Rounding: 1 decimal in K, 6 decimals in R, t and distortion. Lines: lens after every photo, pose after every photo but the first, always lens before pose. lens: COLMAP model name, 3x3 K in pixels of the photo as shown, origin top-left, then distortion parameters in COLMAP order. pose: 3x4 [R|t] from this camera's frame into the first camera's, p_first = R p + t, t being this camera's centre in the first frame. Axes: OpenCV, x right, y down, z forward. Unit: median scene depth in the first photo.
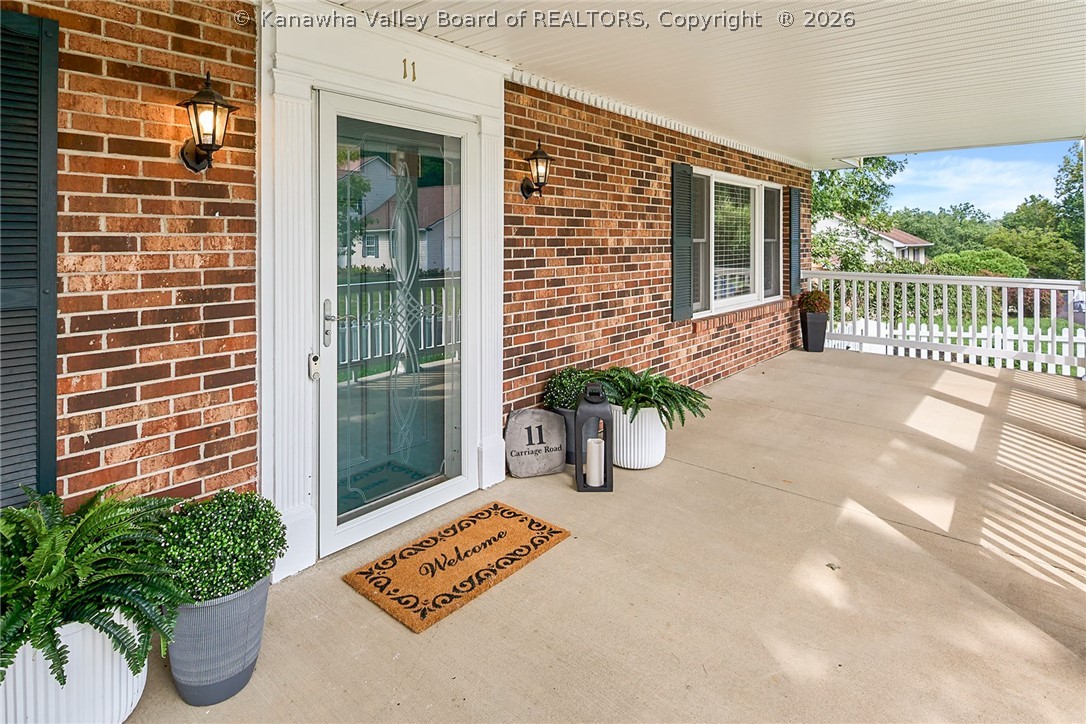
lens RADIAL K [[562.8, 0, 555.2], [0, 562.8, 237.9], [0, 0, 1]] dist [0.006387, -0.005416]
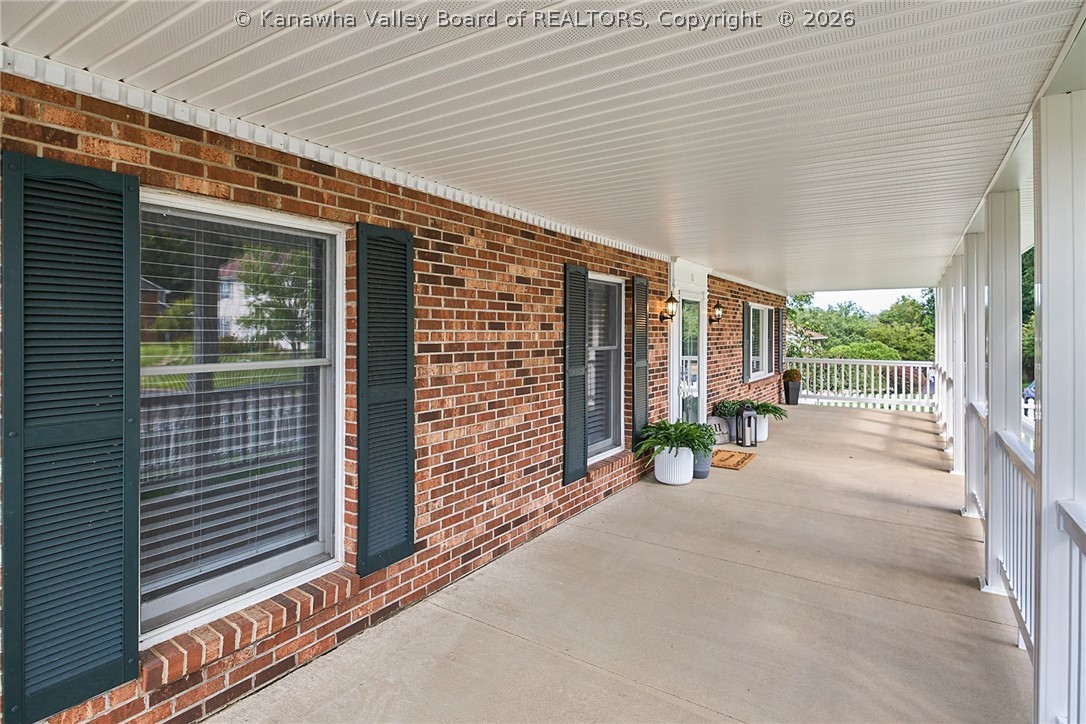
lens RADIAL K [[562.8, 0, 549.6], [0, 562.8, 328.0], [0, 0, 1]] dist [0.006387, -0.005416]
pose [[0.989744, 0.001642, 0.142846, -1.001318], [-0.001028, 0.999990, -0.004373, -0.045106], [-0.142851, 0.004182, 0.989735, -1.133081]]
